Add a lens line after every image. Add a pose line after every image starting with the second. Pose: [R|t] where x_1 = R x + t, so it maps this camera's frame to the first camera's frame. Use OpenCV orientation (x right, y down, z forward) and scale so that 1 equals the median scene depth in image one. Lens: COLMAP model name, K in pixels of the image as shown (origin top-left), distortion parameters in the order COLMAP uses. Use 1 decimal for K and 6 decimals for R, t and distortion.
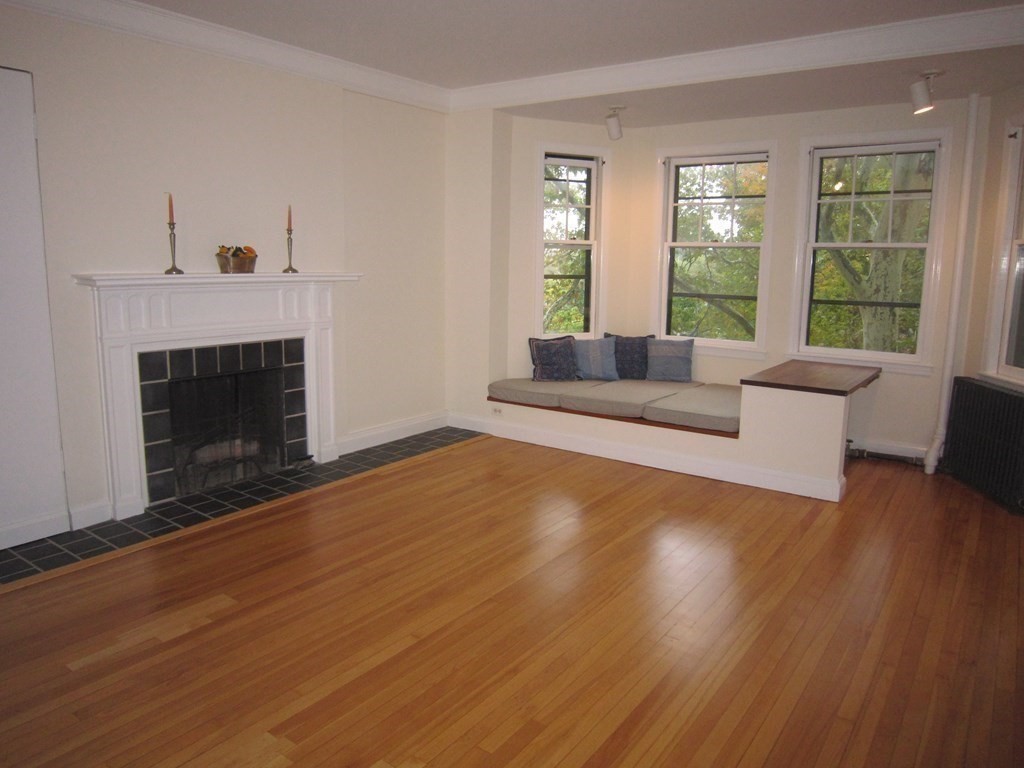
lens RADIAL K [[720.5, 0, 512.0], [0, 720.5, 384.0], [0, 0, 1]] dist [-0.073499, 0.029124]
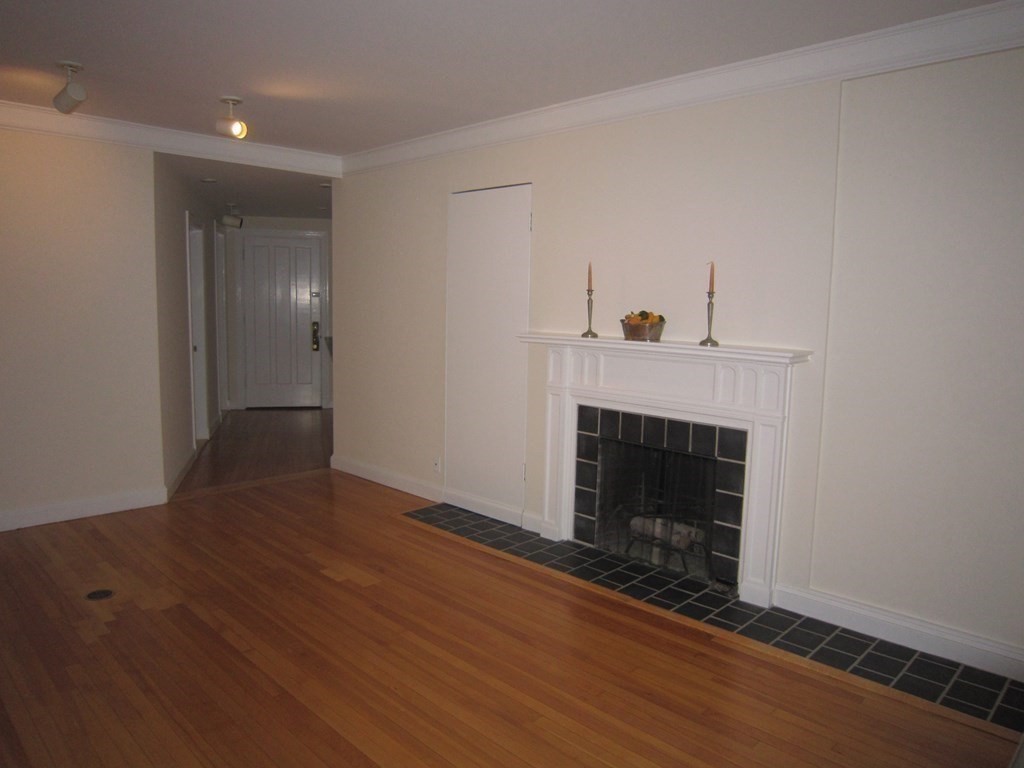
lens RADIAL K [[720.5, 0, 512.0], [0, 720.5, 384.0], [0, 0, 1]] dist [-0.073499, 0.029124]
pose [[-0.166927, 0.096107, -0.981274, 0.587325], [-0.188840, 0.973697, 0.127489, -0.193568], [0.967716, 0.206585, -0.144388, 1.010709]]
